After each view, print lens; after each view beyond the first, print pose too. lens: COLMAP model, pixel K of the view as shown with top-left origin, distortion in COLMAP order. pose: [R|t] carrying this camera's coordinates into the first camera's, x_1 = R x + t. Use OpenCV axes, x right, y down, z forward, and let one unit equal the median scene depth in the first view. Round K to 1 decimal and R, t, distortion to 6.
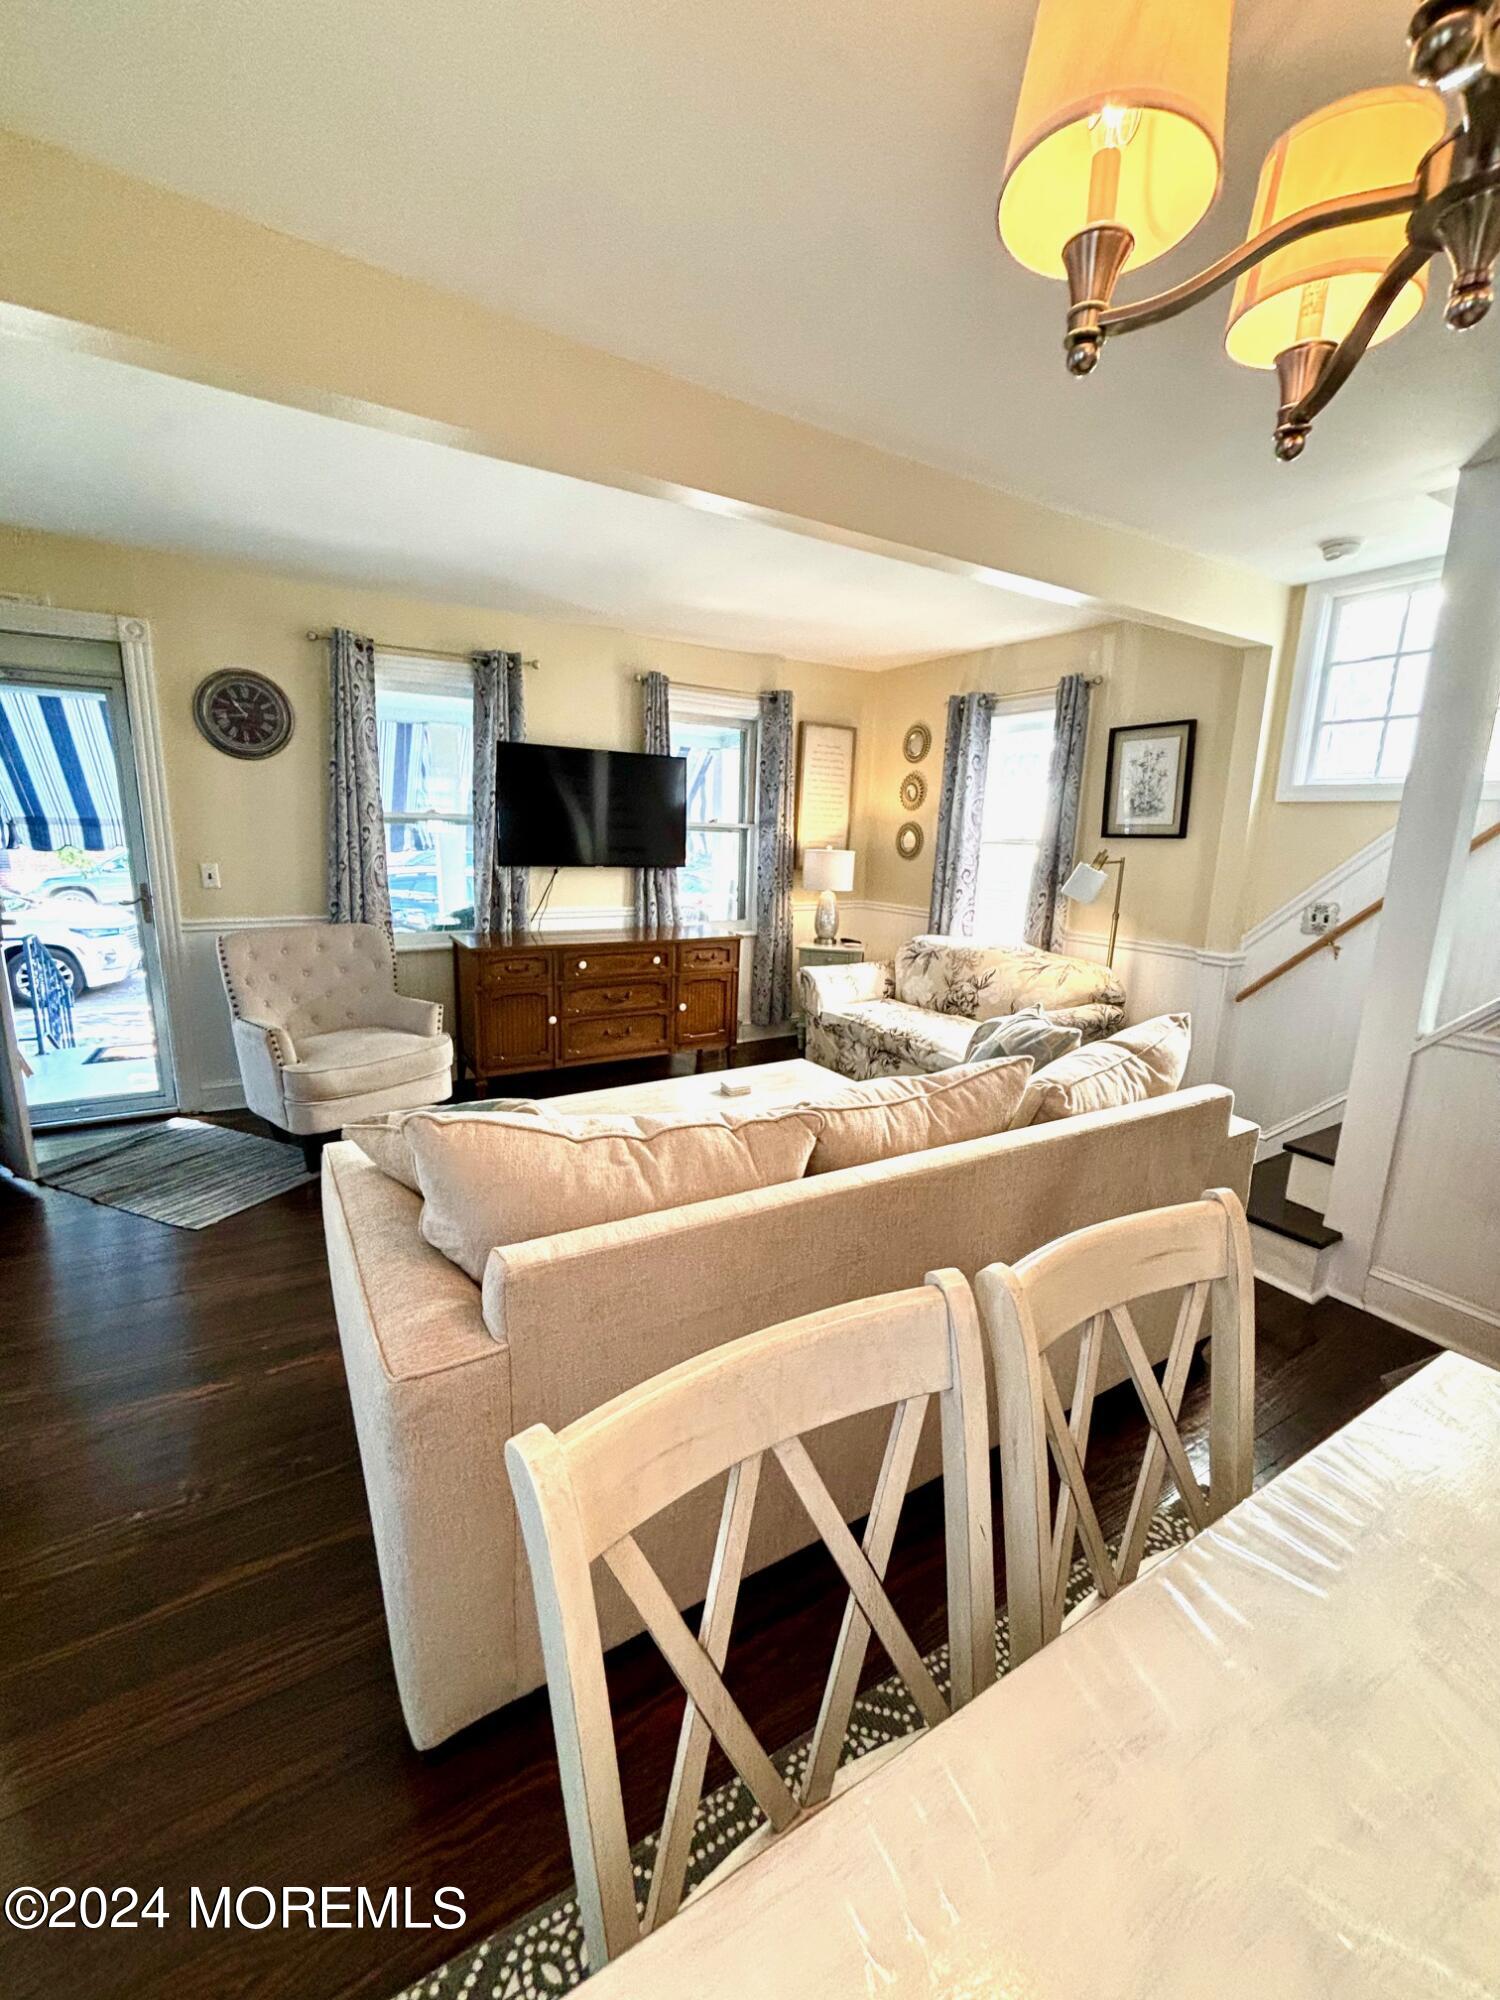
lens RADIAL K [[809.3, 0, 750.0], [0, 809.3, 1000.0], [0, 0, 1]] dist [0.006403, -0.000582]
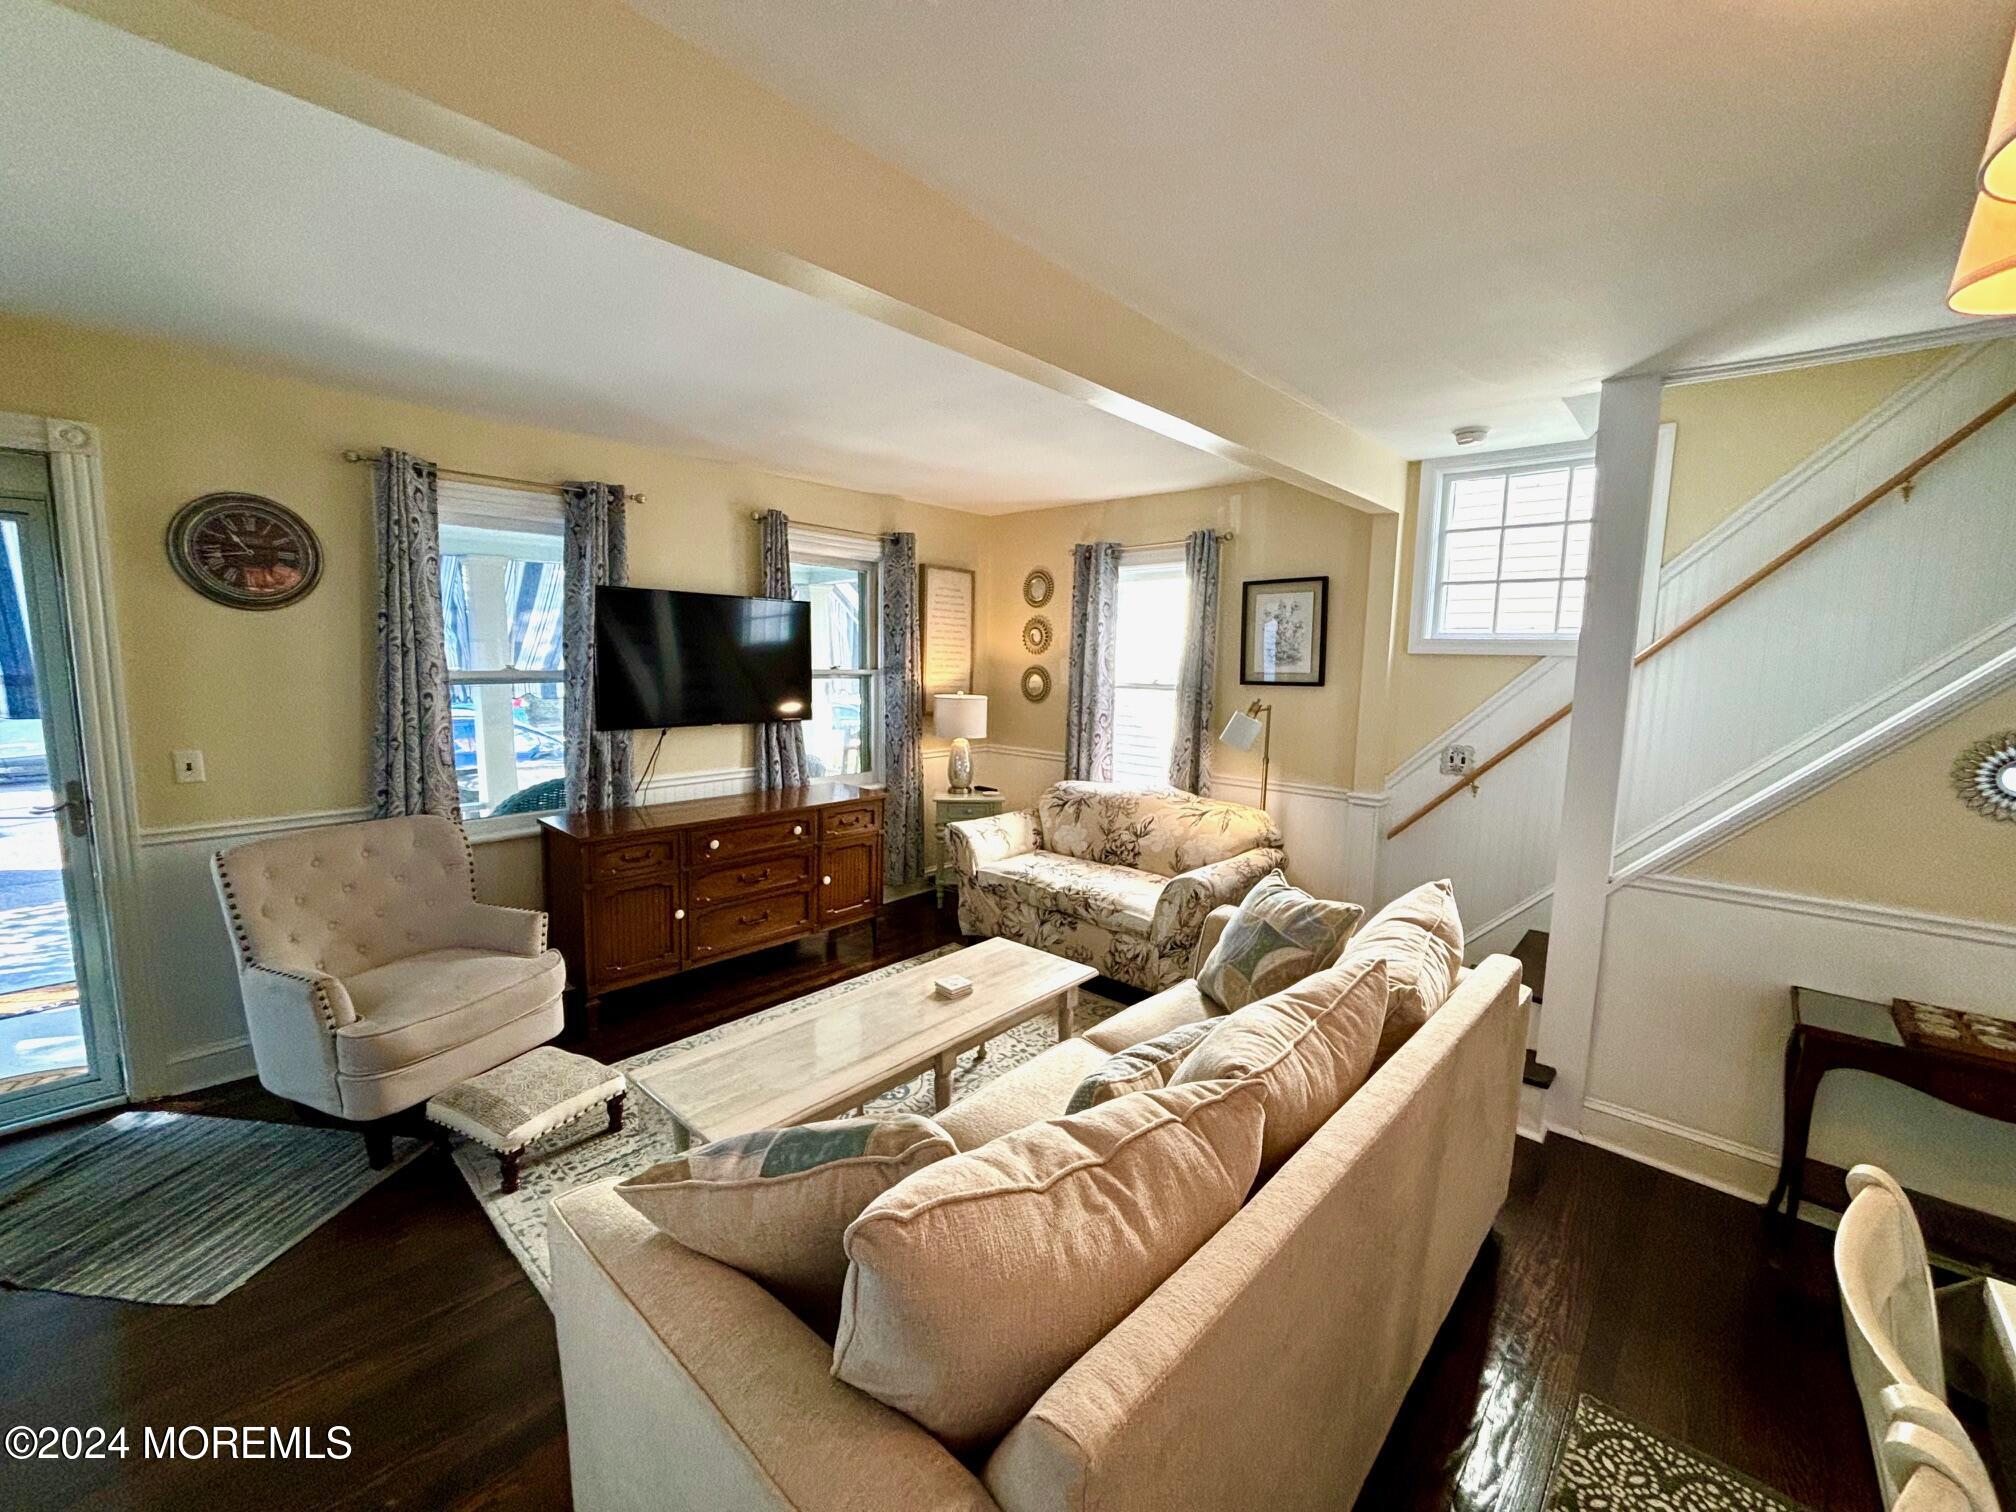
lens RADIAL K [[815.8, 0, 1008.0], [0, 815.8, 756.0], [0, 0, 1]] dist [0.006403, -0.000582]
pose [[0.962028, -0.045209, 0.269179, -0.137287], [0.066356, 0.995339, -0.069984, -0.054758], [-0.264761, 0.085189, 0.960544, 0.083050]]
